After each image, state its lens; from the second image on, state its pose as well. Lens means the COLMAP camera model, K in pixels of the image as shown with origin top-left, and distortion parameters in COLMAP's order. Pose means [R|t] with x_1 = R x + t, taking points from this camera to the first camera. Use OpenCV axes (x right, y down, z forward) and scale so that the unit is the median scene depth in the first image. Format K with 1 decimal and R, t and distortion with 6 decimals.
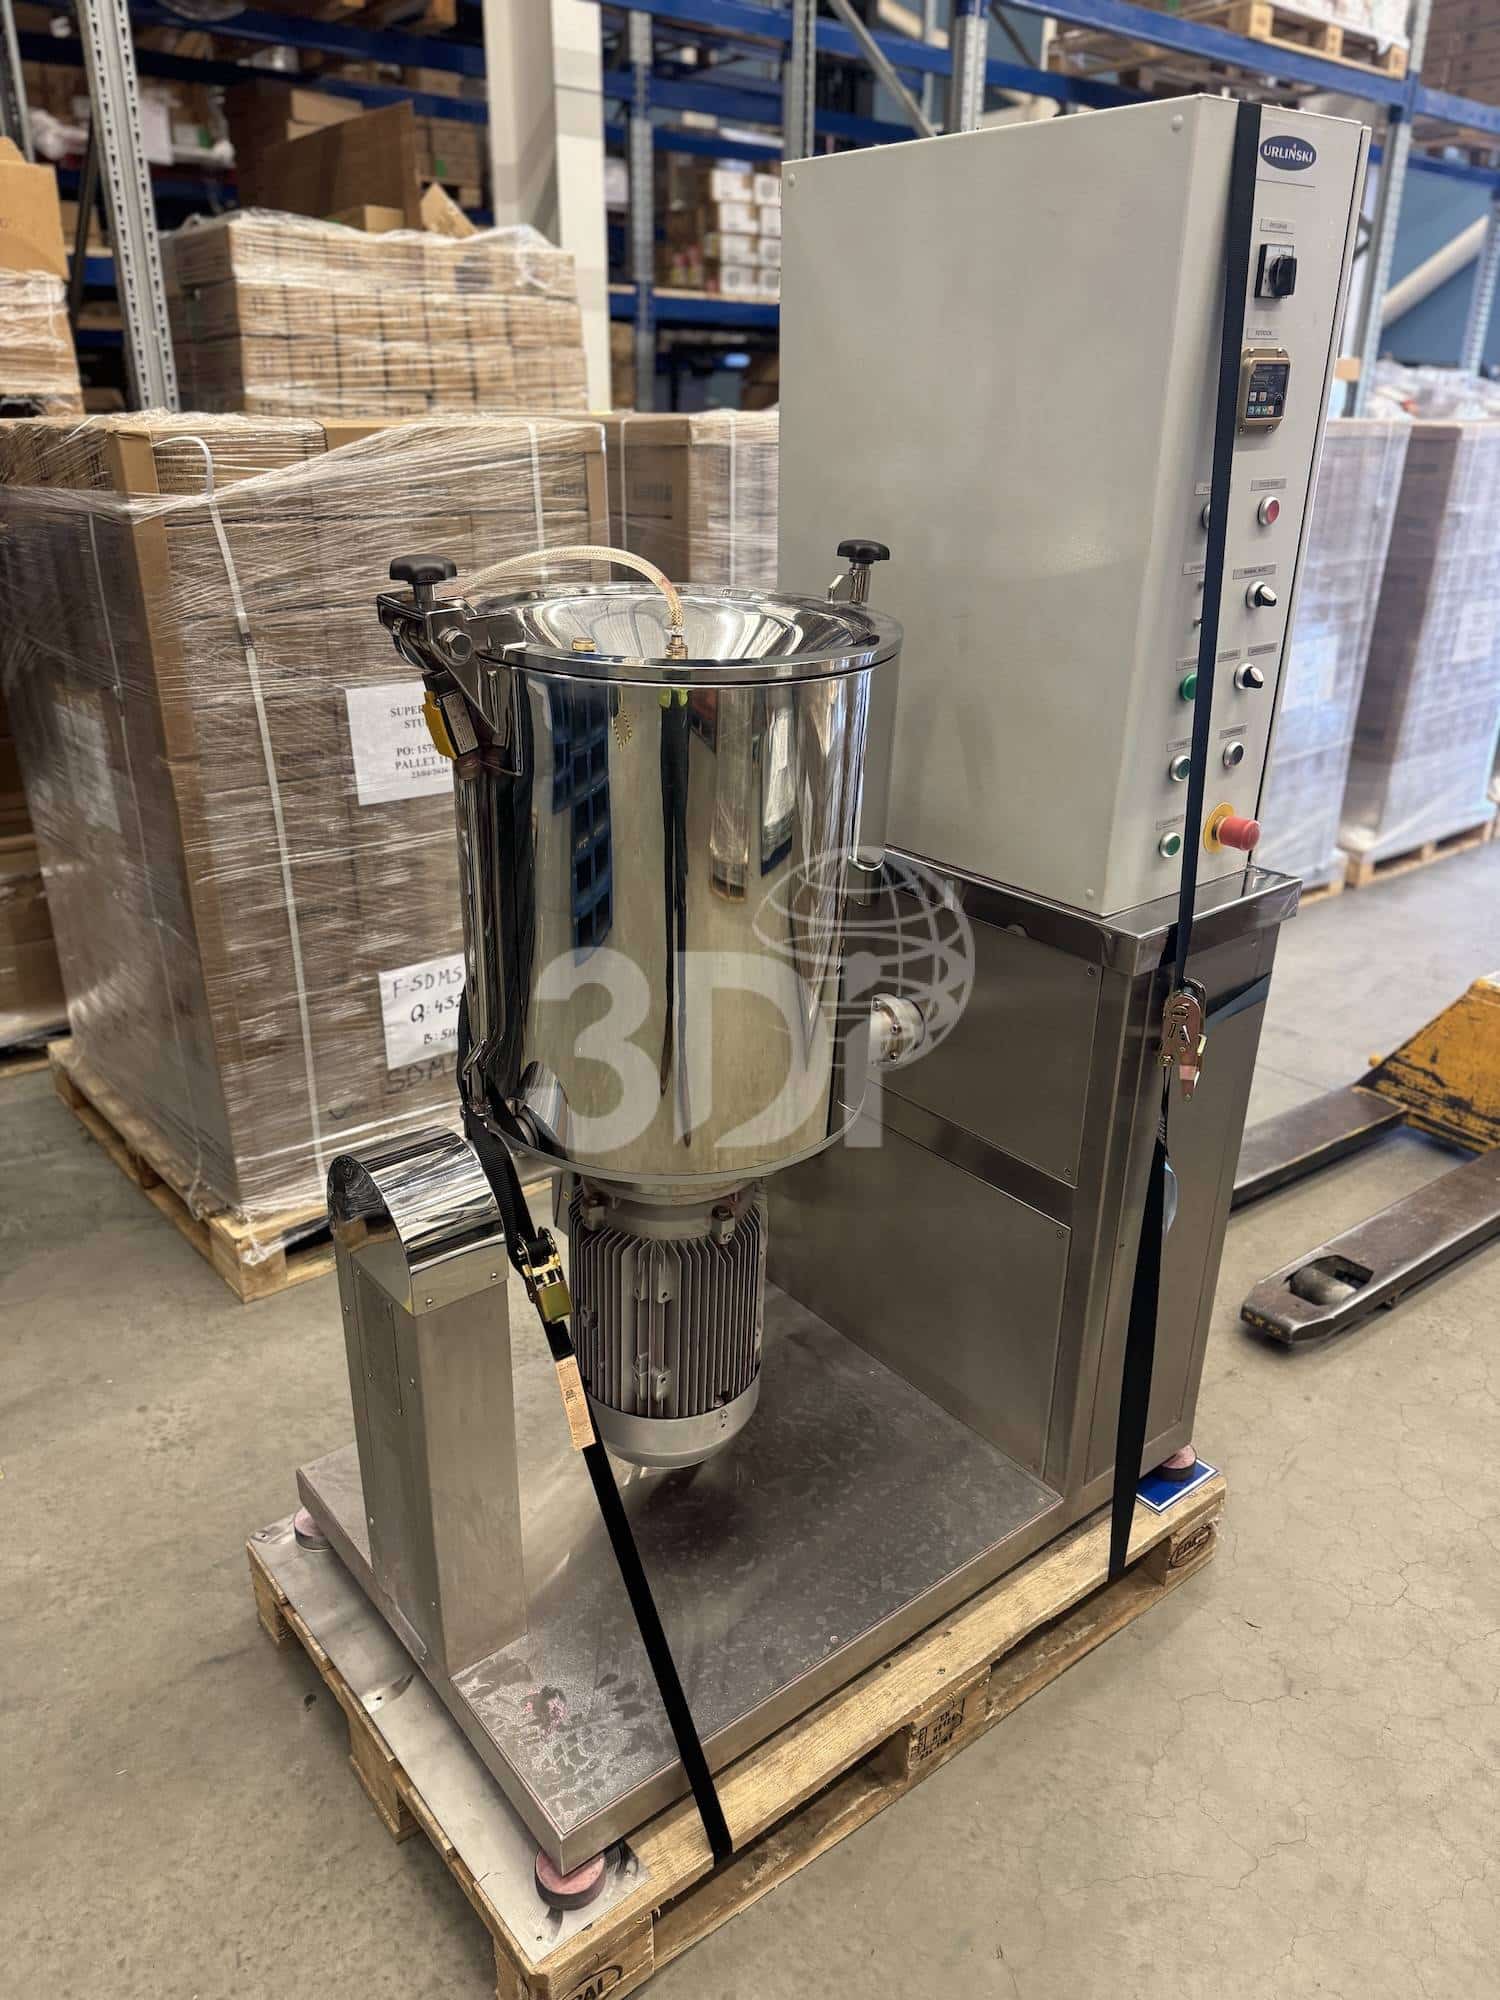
lens RADIAL K [[1411.5, 0, 746.0], [0, 1411.5, 1013.0], [0, 0, 1]] dist [-0.001543, 0.000536]
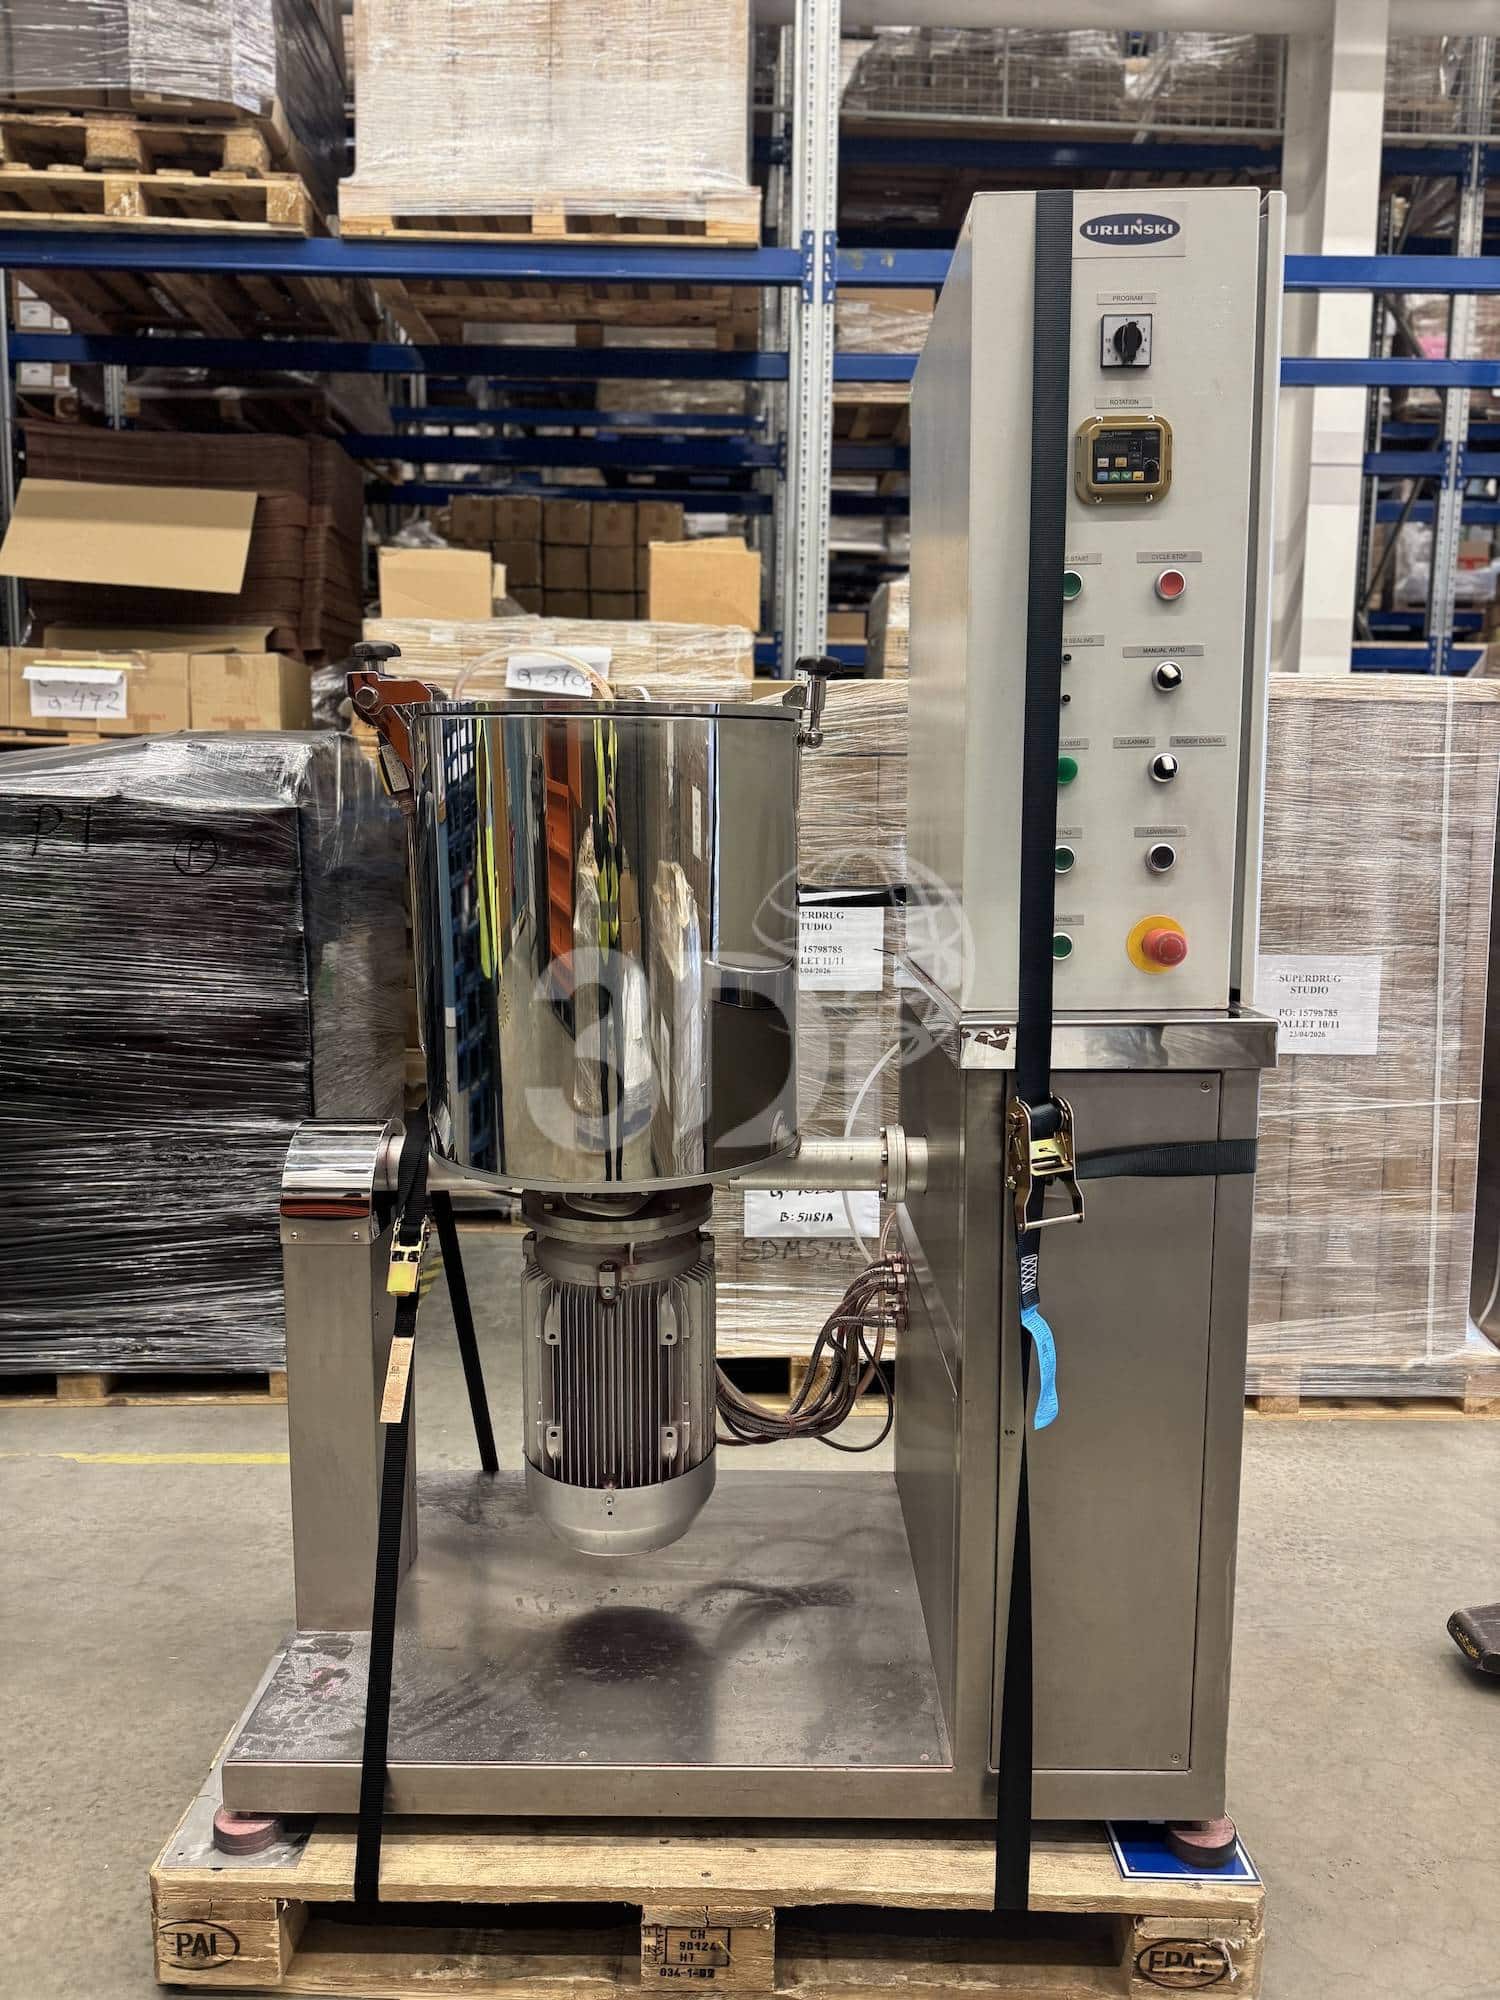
lens RADIAL K [[1395.4, 0, 750.0], [0, 1395.4, 1000.0], [0, 0, 1]] dist [0.095880, -0.122675]
pose [[0.779728, 0.072240, -0.621937, 0.628063], [-0.248635, 0.947369, -0.201675, 0.128496], [0.574635, 0.311886, 0.756652, 0.195384]]
